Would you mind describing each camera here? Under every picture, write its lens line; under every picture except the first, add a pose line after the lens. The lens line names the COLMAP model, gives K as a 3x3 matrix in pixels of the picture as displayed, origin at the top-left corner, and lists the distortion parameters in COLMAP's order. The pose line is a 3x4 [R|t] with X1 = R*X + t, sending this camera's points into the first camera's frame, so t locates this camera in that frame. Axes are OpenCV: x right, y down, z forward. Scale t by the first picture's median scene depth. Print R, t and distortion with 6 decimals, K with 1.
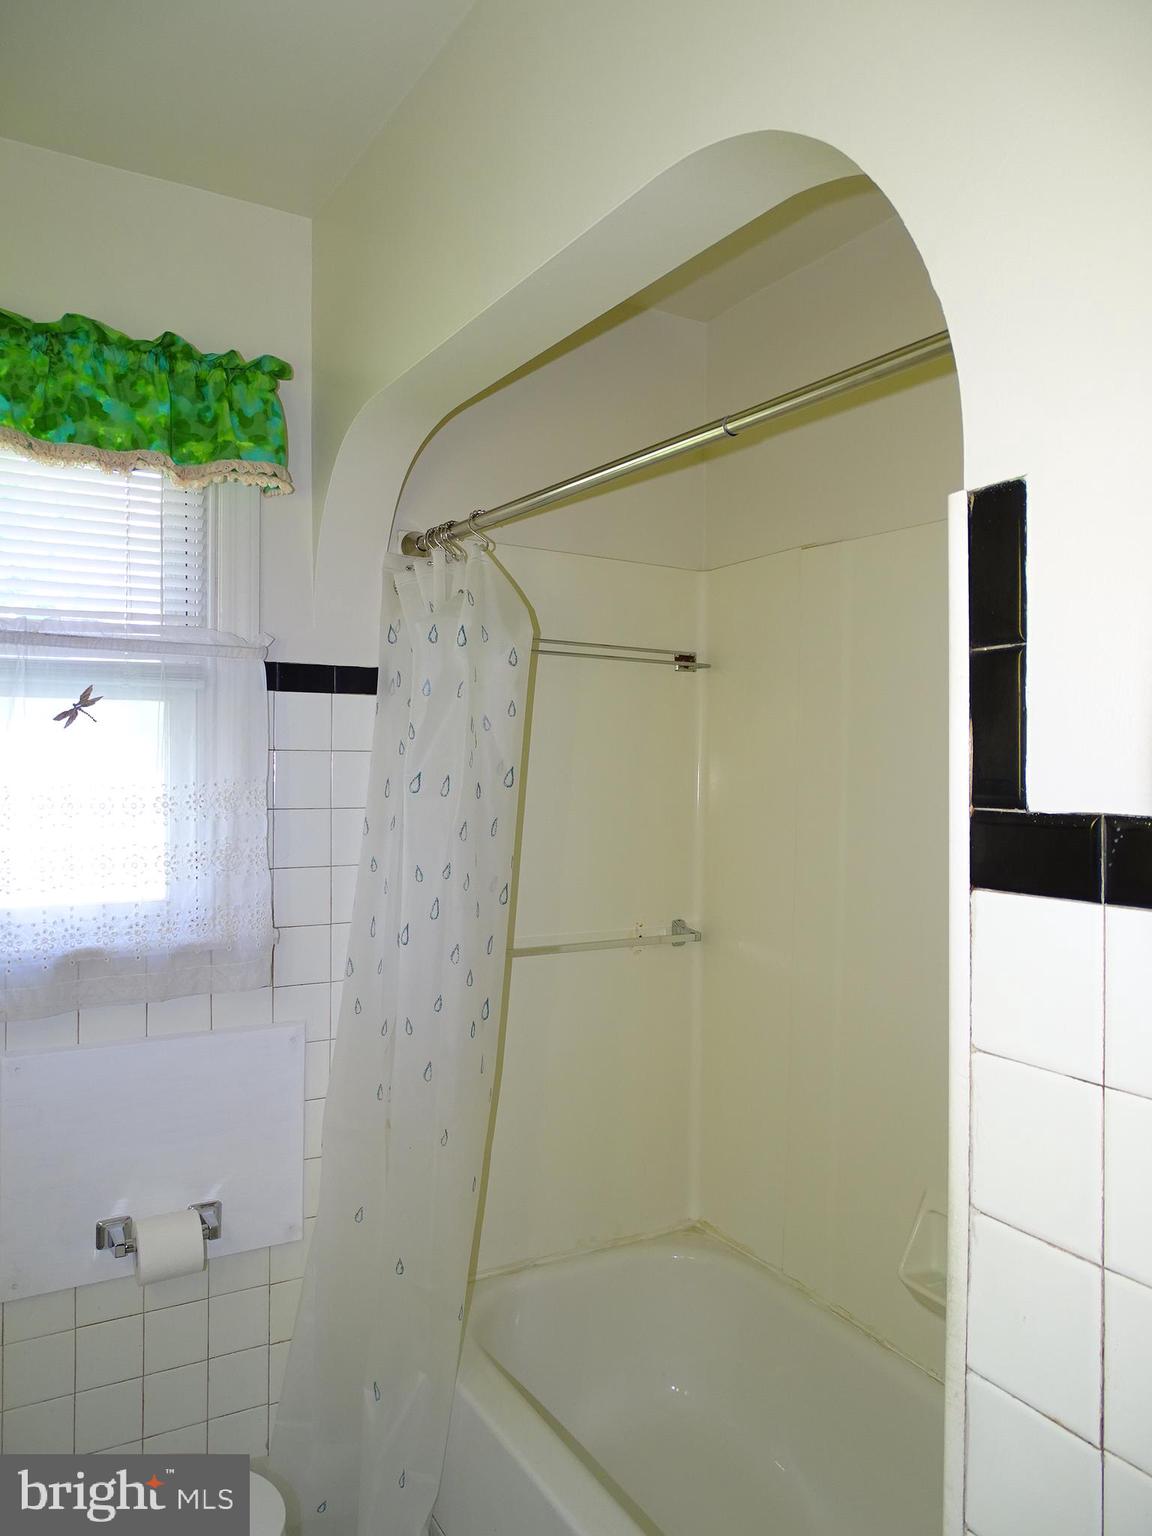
lens RADIAL K [[1088.4, 0, 572.6], [0, 1088.4, 763.4], [0, 0, 1]] dist [0.006427, -0.001509]
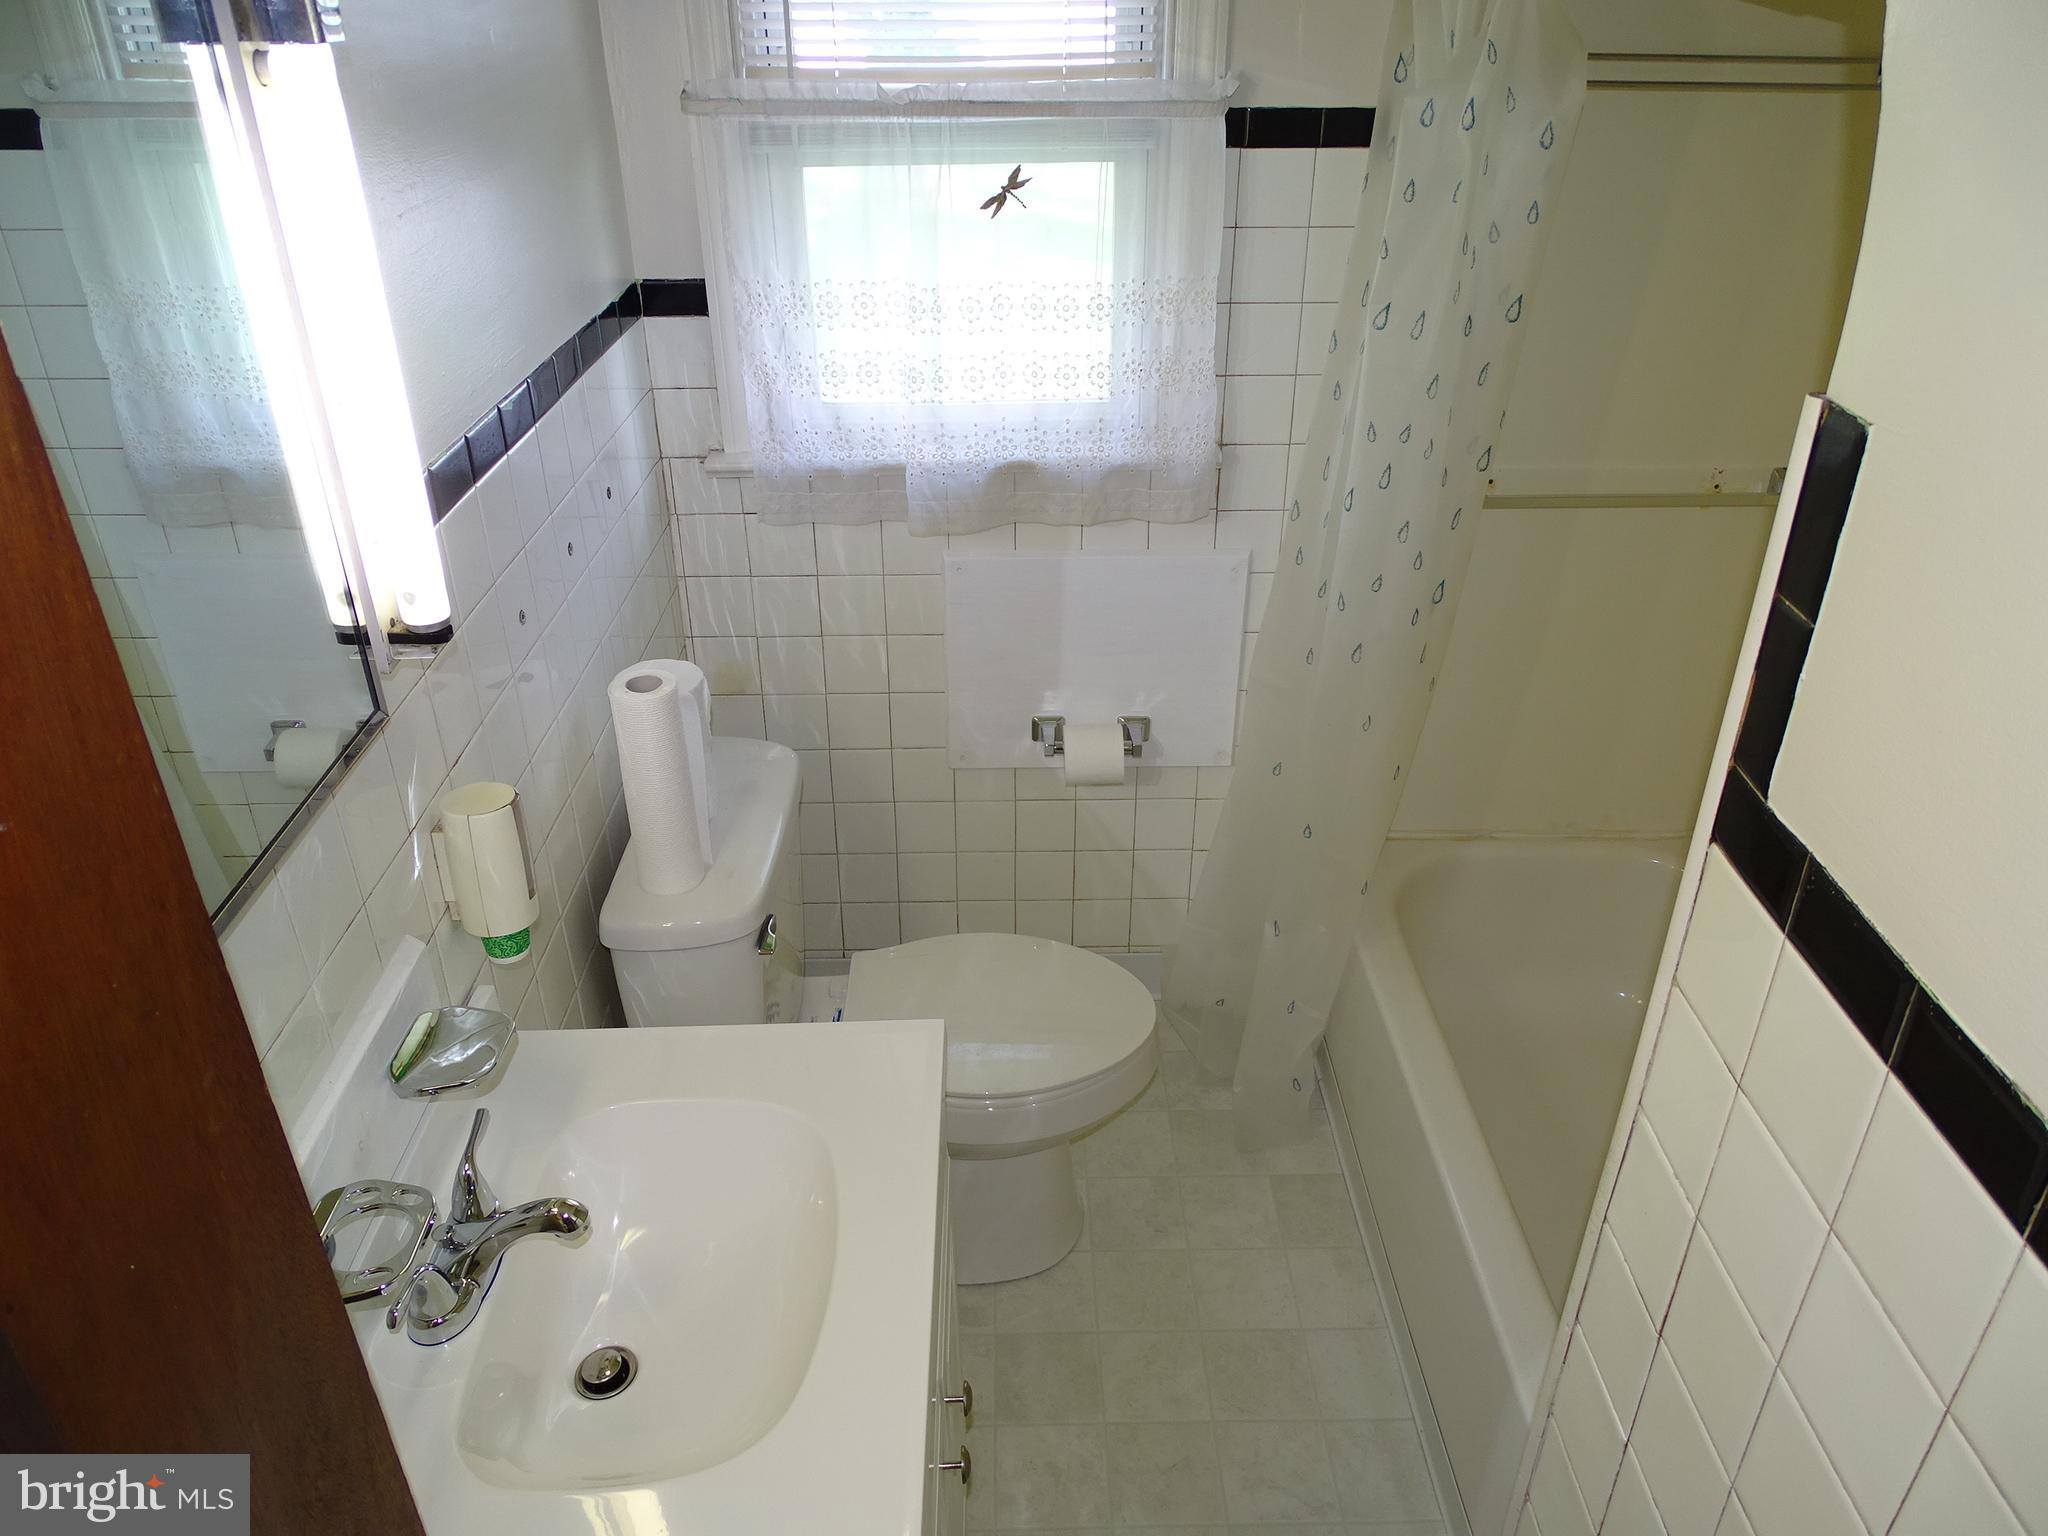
lens RADIAL K [[1451.2, 0, 1032.8], [0, 1451.2, 758.0], [0, 0, 1]] dist [0.006427, -0.001509]
pose [[0.879683, 0.229902, -0.416297, 0.139949], [0.002618, 0.873026, 0.487666, -0.209308], [0.475553, -0.430082, 0.767384, -0.064158]]
